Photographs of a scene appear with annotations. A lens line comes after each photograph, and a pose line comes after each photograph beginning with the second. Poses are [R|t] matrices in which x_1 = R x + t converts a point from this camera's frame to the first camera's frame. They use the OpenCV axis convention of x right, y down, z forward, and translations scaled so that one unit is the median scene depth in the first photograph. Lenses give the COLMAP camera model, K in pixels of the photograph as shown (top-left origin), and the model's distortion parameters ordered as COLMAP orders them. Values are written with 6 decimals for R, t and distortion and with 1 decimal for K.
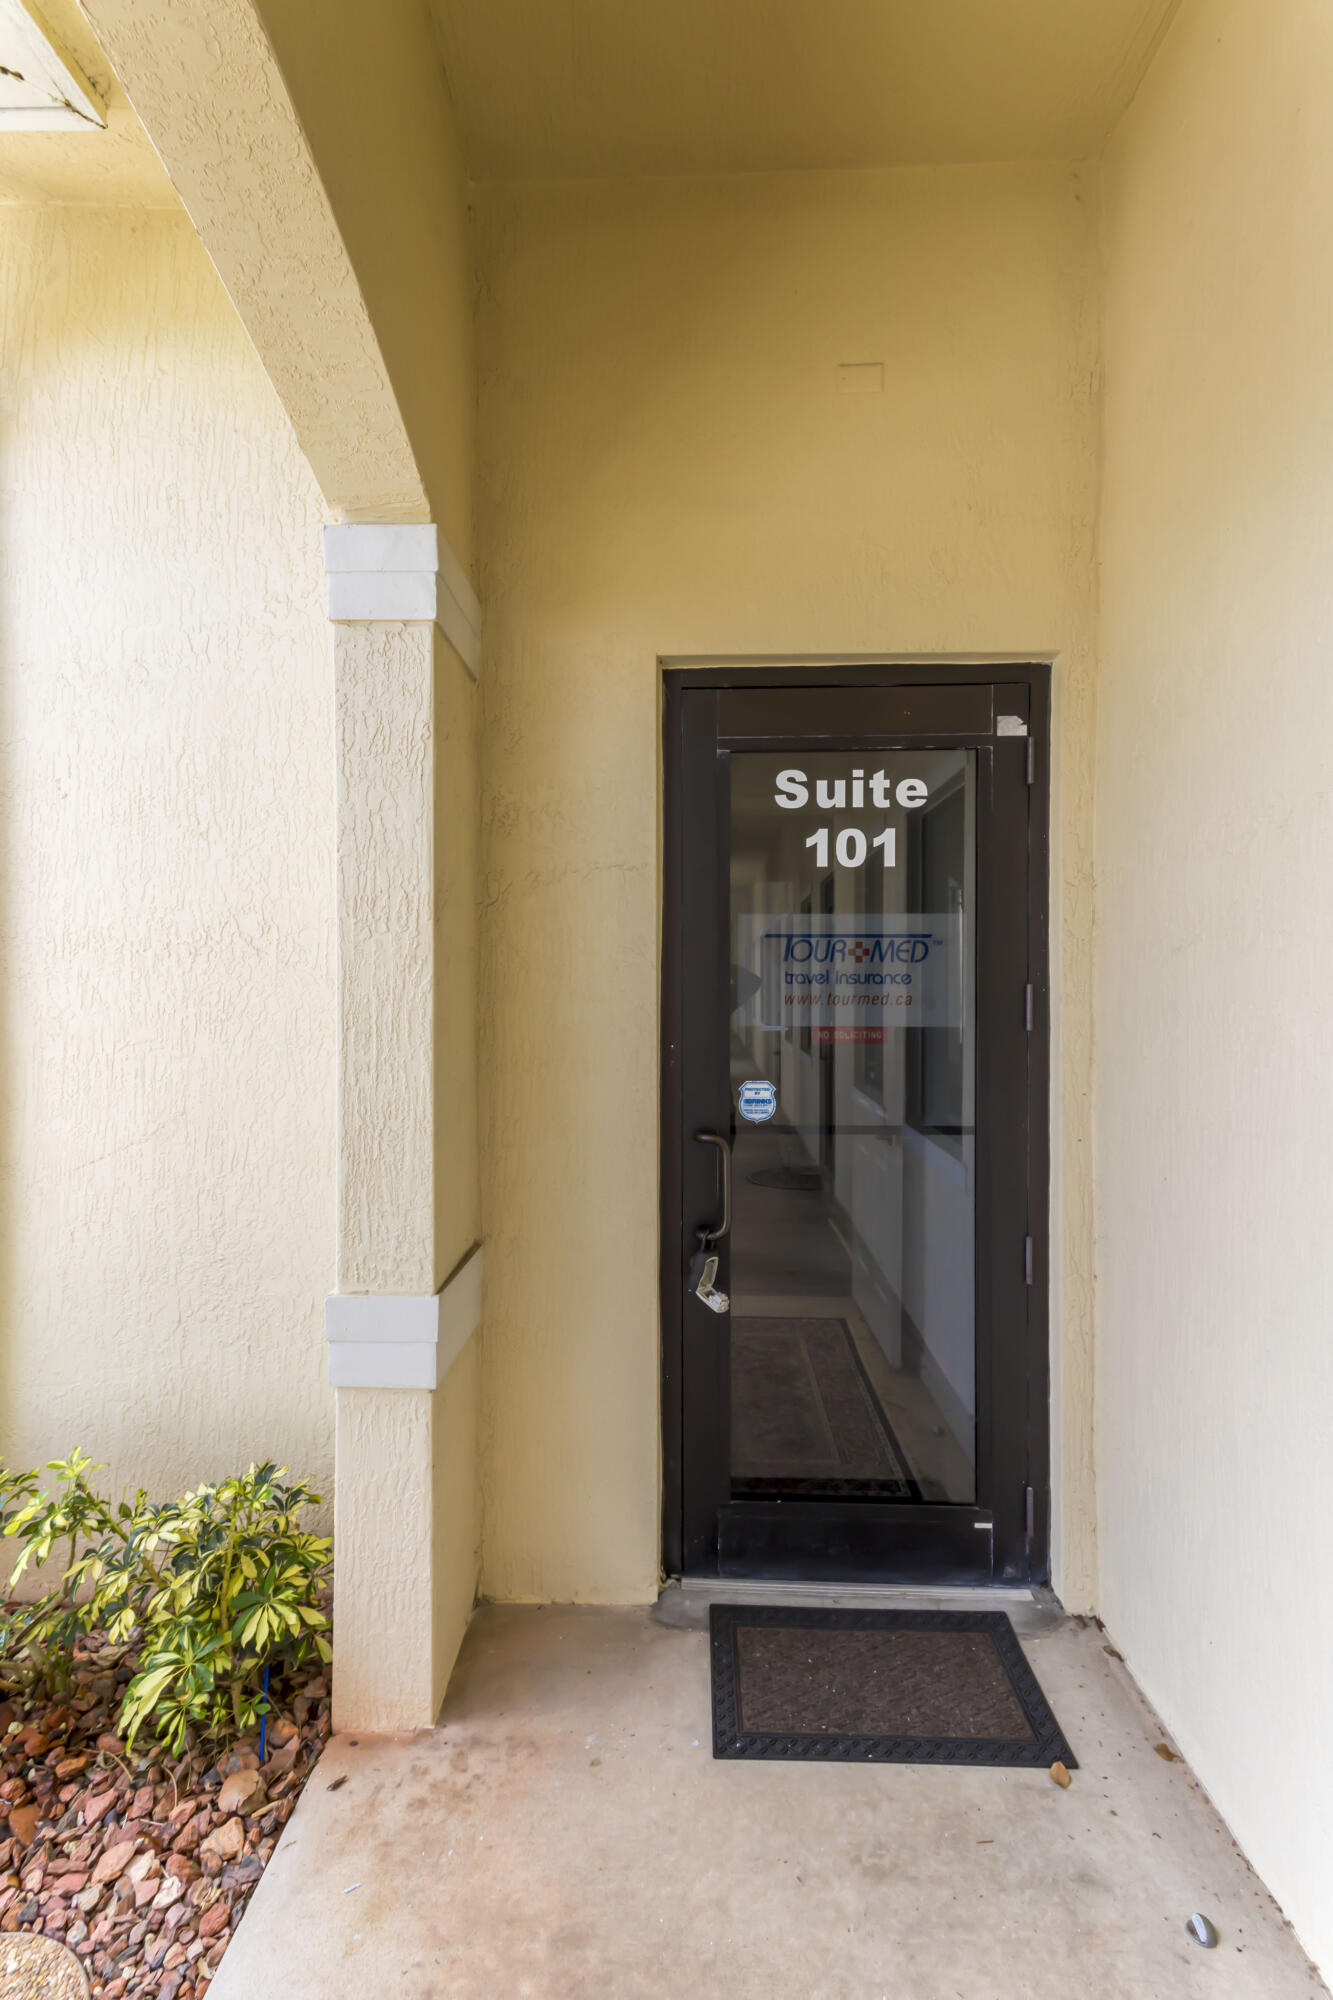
lens RADIAL K [[979.0, 0, 681.9], [0, 979.0, 1017.0], [0, 0, 1]] dist [0.036454, 0.005620]
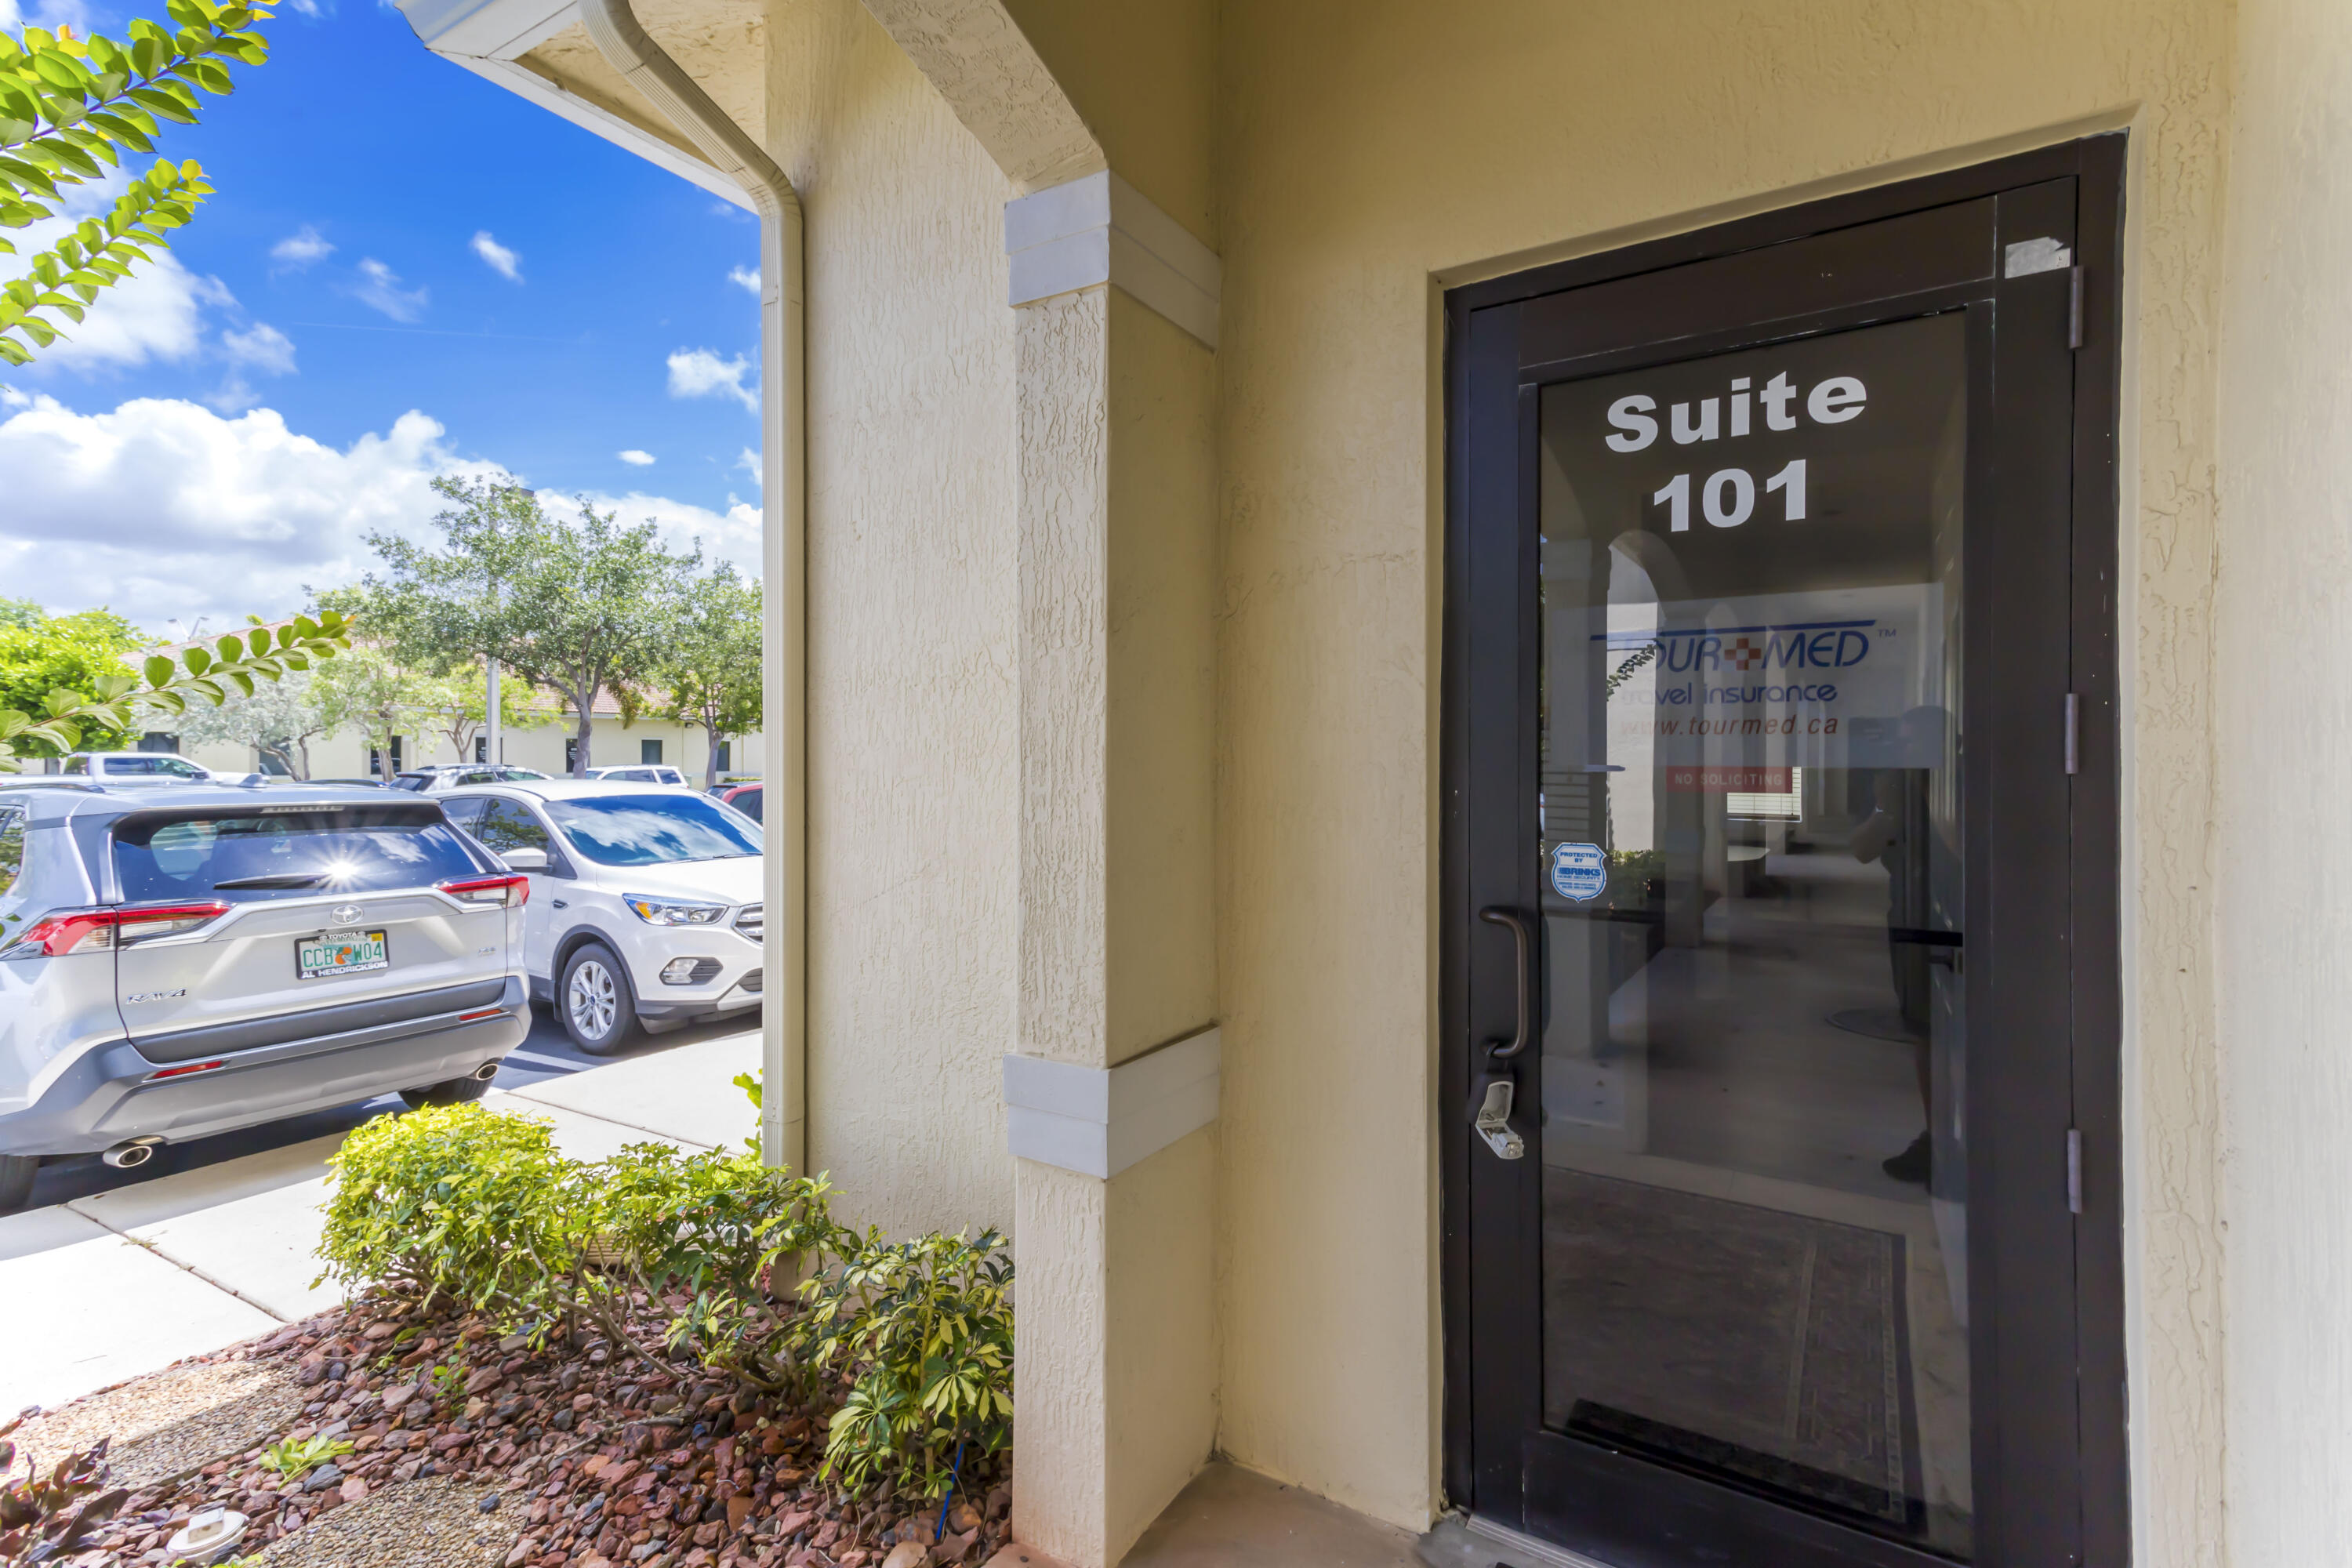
lens RADIAL K [[1151.3, 0, 1176.0], [0, 1151.3, 784.0], [0, 0, 1]] dist [0.036454, 0.005620]
pose [[0.861746, 0.009942, -0.507242, 0.266598], [-0.016177, 0.999838, -0.007887, 0.036130], [0.507081, 0.015003, 0.861768, 0.139269]]
